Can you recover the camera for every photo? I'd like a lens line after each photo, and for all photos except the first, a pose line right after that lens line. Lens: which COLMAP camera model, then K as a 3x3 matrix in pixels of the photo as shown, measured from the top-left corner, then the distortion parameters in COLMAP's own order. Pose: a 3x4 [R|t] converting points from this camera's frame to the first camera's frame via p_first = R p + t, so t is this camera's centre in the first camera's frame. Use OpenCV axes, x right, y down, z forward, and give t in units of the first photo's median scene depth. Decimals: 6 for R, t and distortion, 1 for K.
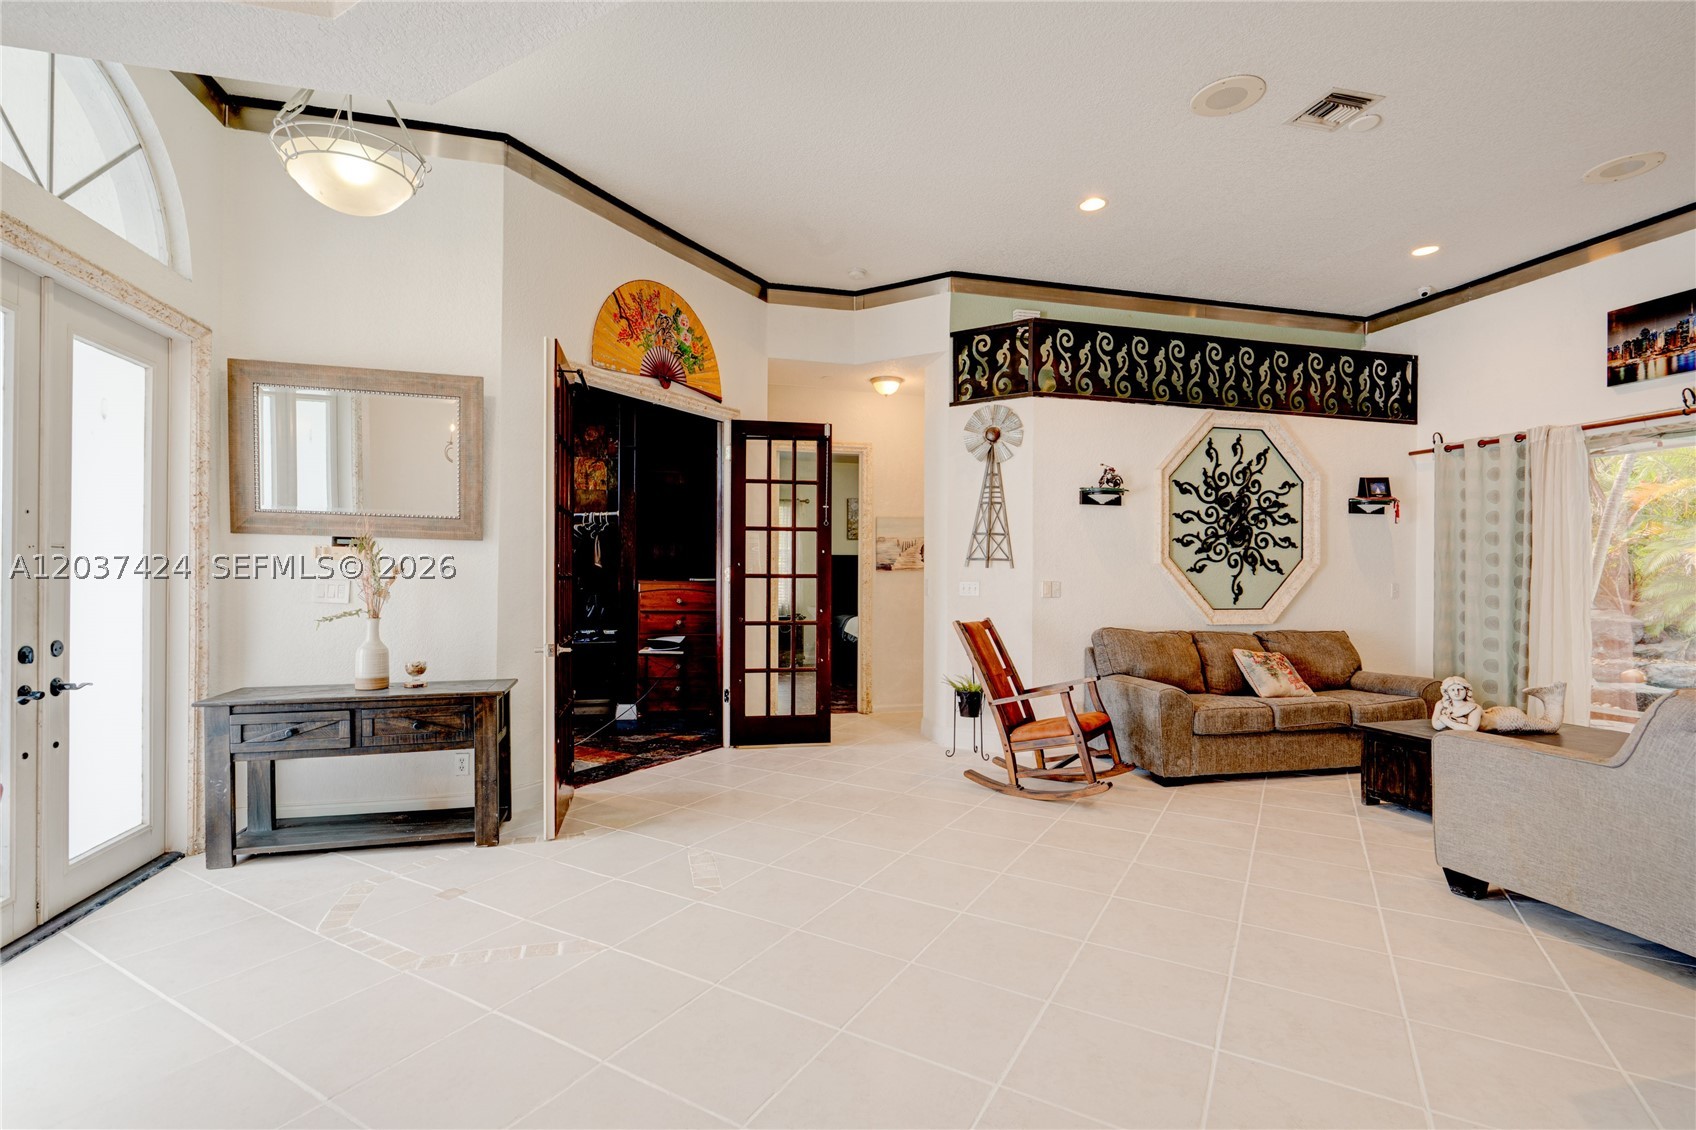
lens RADIAL K [[786.9, 0, 826.5], [0, 786.9, 570.2], [0, 0, 1]] dist [-0.005081, 0.002846]
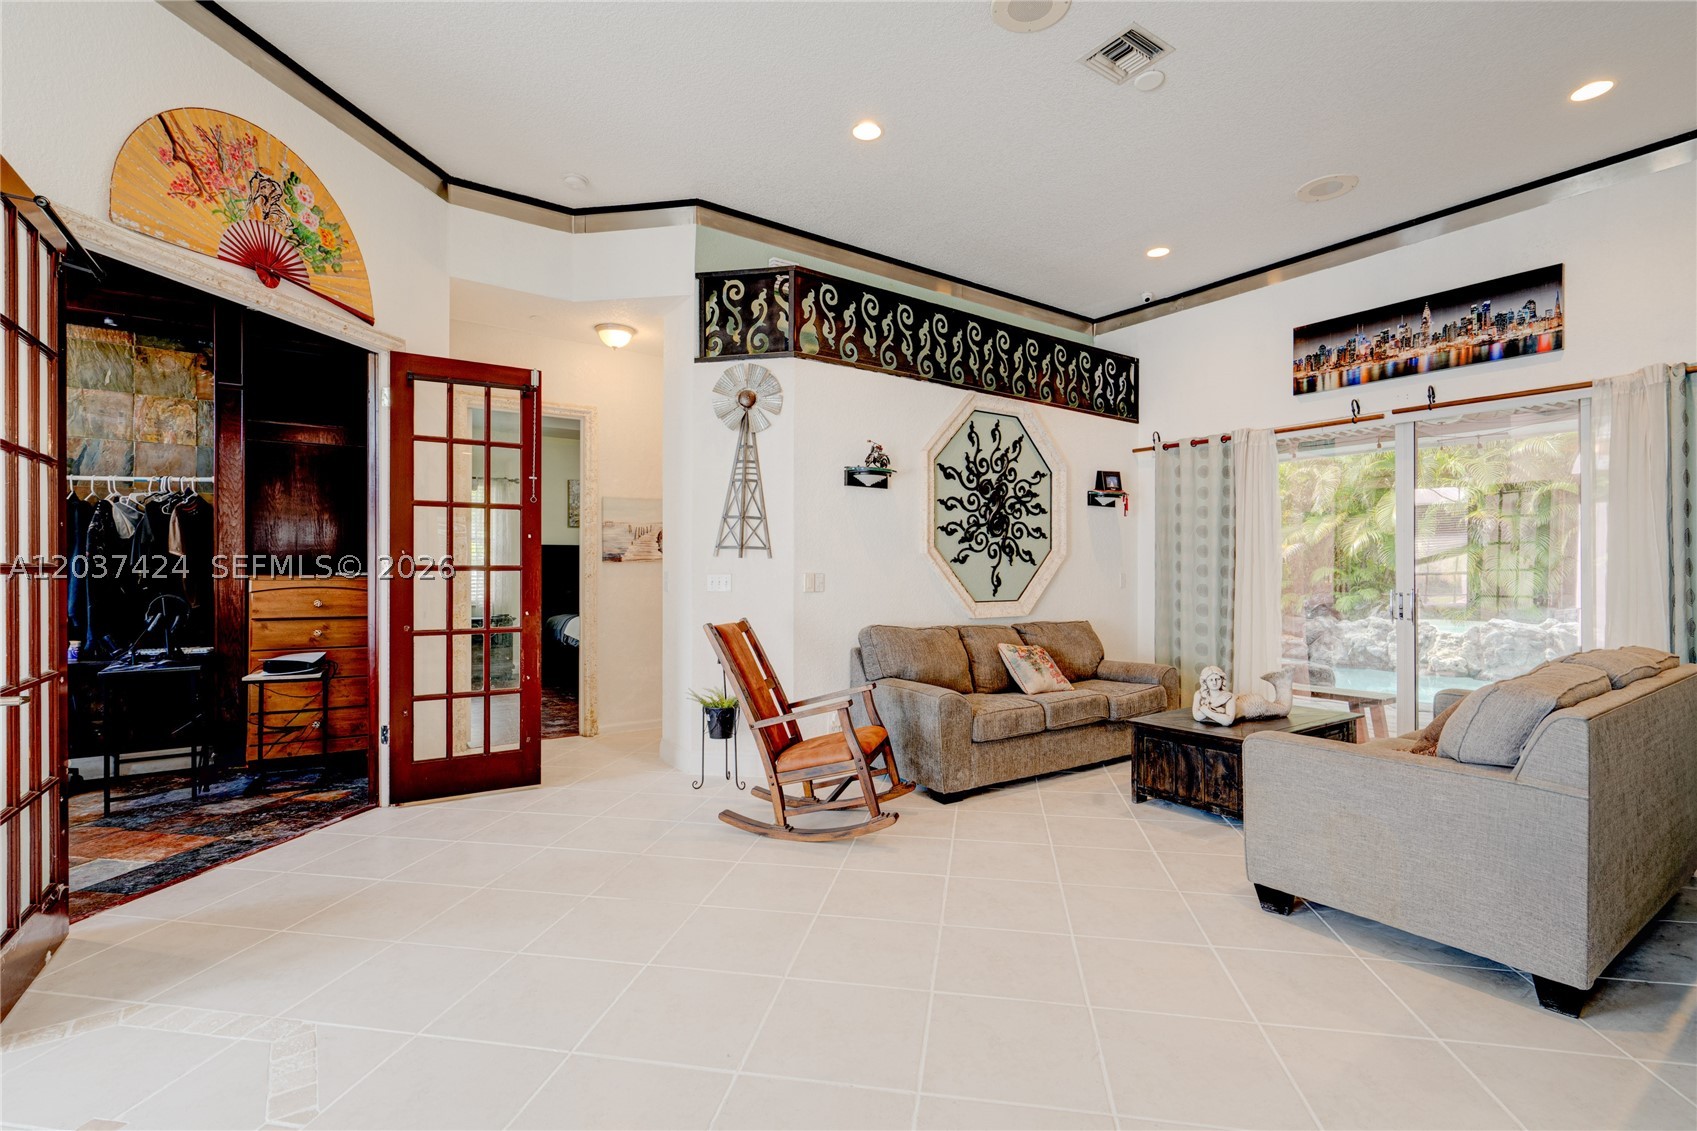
lens RADIAL K [[787.4, 0, 858.6], [0, 787.4, 569.1], [0, 0, 1]] dist [-0.005081, 0.002846]
pose [[0.930128, -0.003460, 0.367220, 0.012752], [0.001114, 0.999978, 0.006601, 0.003705], [-0.367235, -0.005730, 0.930111, 0.172619]]
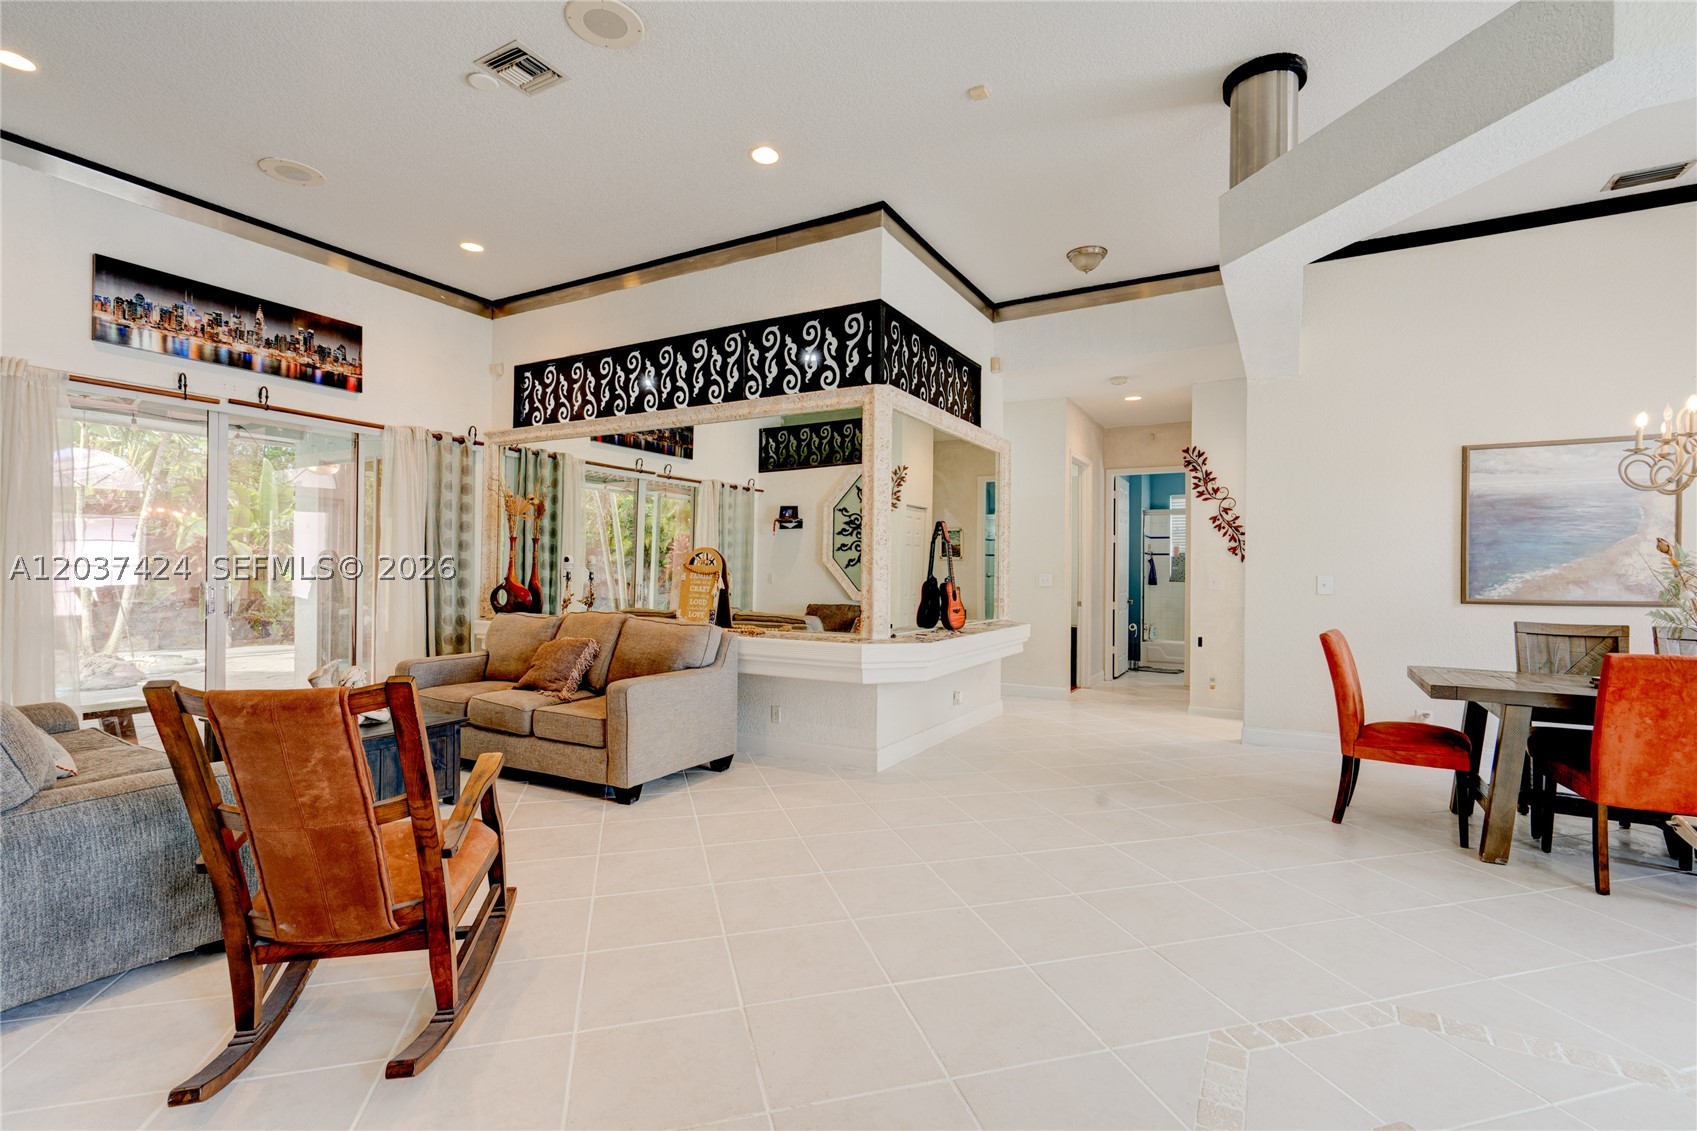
lens RADIAL K [[787.4, 0, 873.1], [0, 787.4, 570.2], [0, 0, 1]] dist [-0.005081, 0.002846]
pose [[-0.730445, -0.010950, 0.682883, -0.218623], [-0.021629, 0.999741, -0.007104, 0.010729], [-0.682628, -0.019960, -0.730493, 0.939710]]
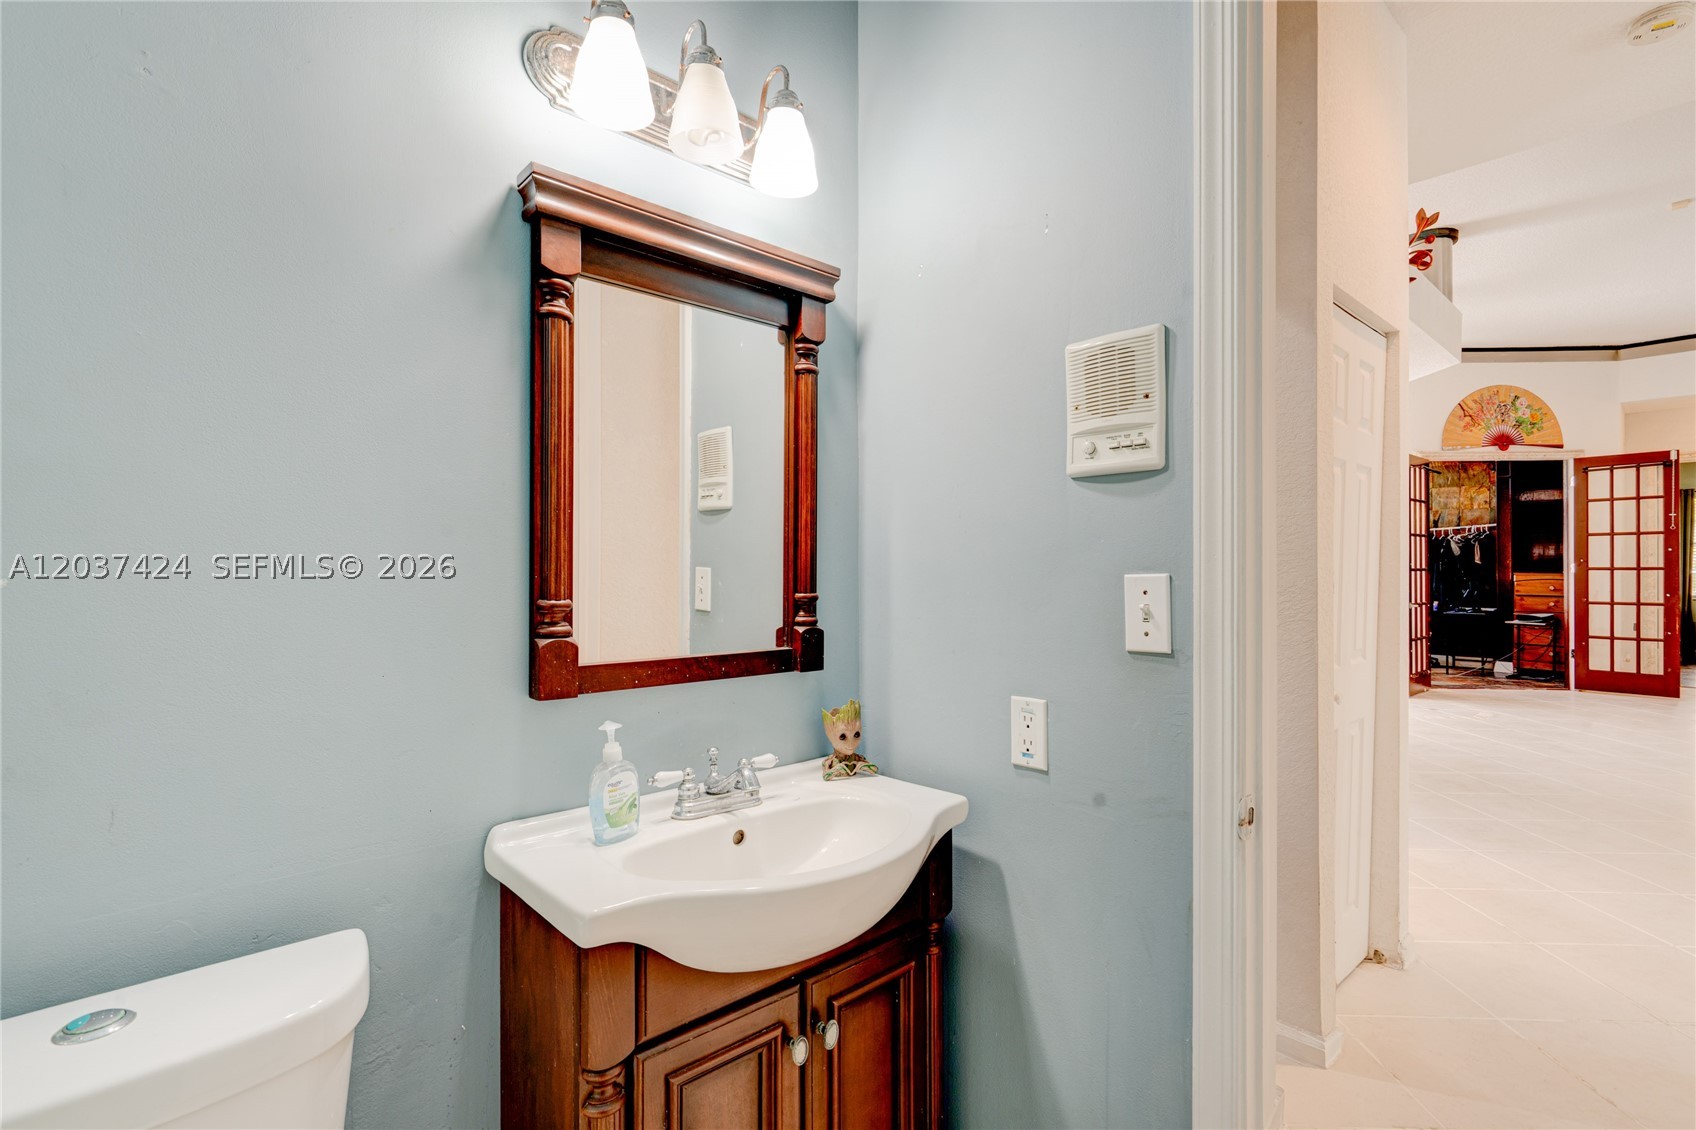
lens RADIAL K [[786.9, 0, 859.7], [0, 786.9, 566.7], [0, 0, 1]] dist [-0.005081, 0.002846]
pose [[0.494409, -0.007659, -0.869196, 0.465833], [0.005645, 0.999968, -0.005600, 0.004142], [0.869211, -0.002137, 0.494436, -0.807333]]
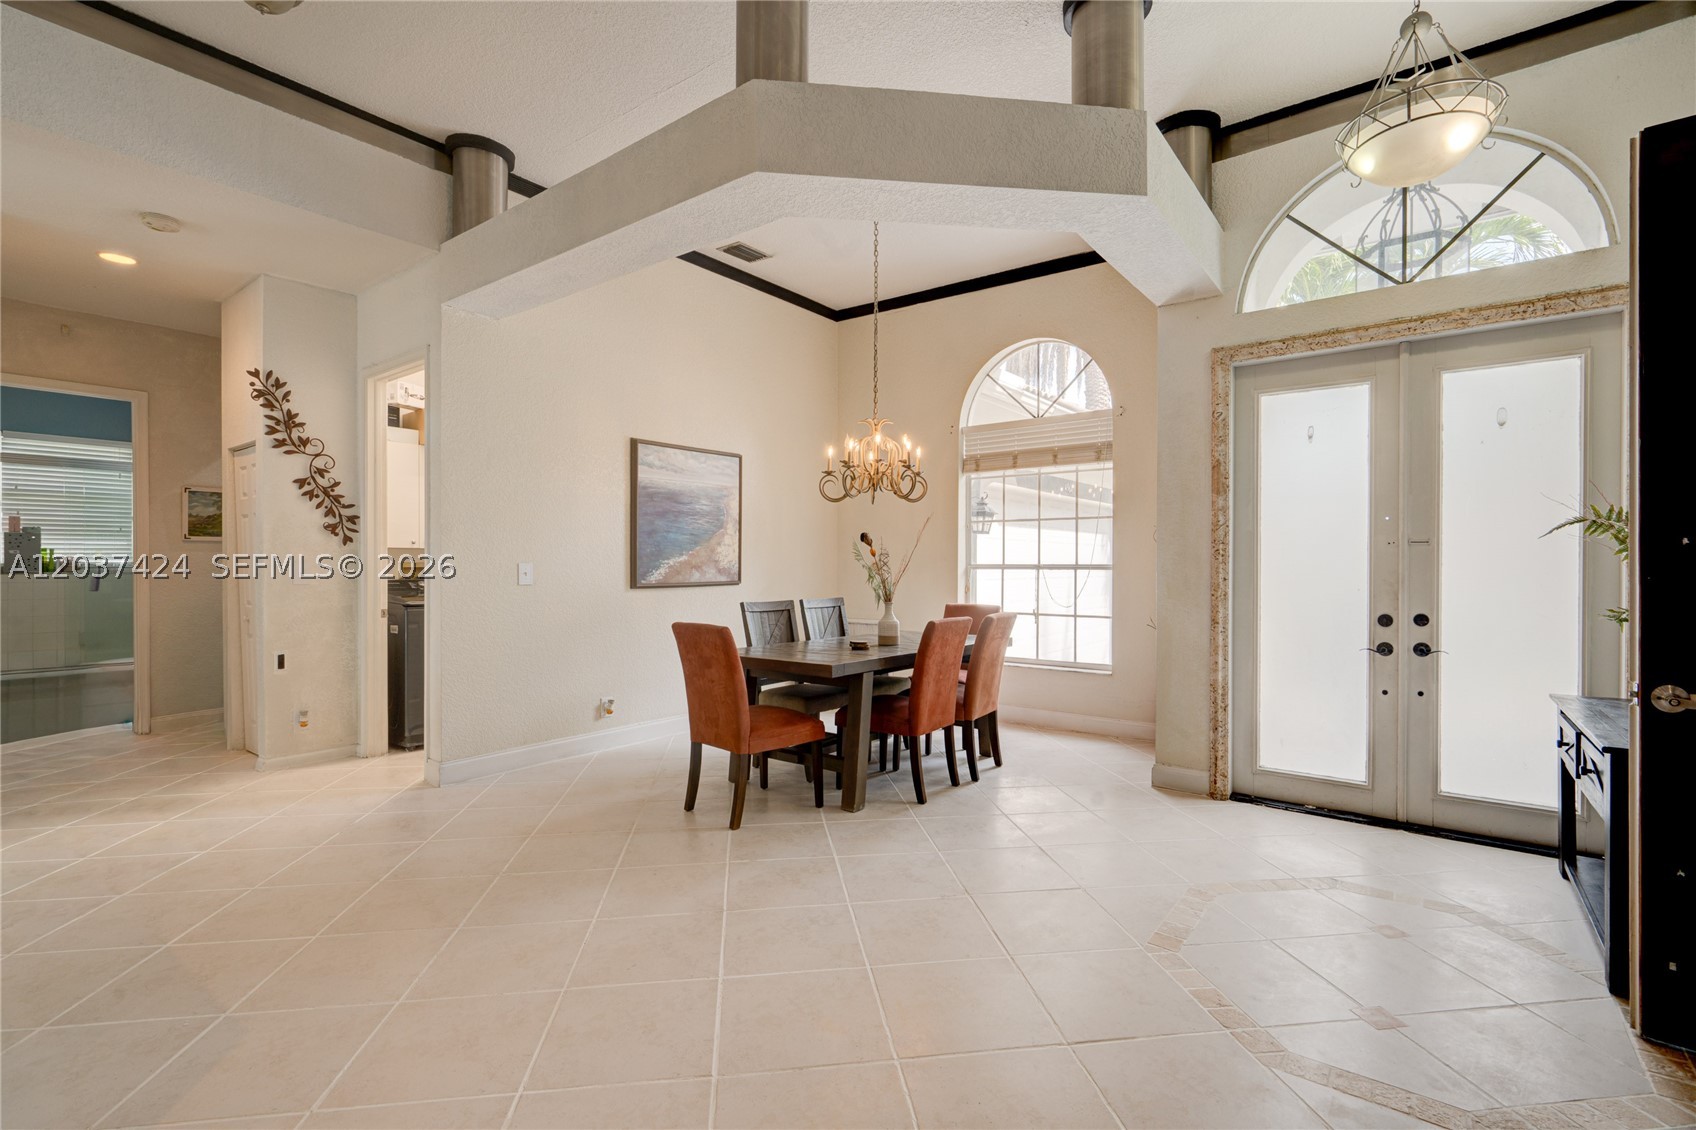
lens RADIAL K [[786.9, 0, 819.2], [0, 786.9, 574.5], [0, 0, 1]] dist [-0.005081, 0.002846]
pose [[-0.790860, 0.001695, -0.611995, 0.300792], [0.001920, 0.999998, 0.000289, 0.010824], [0.611995, -0.000947, -0.790861, 0.699109]]
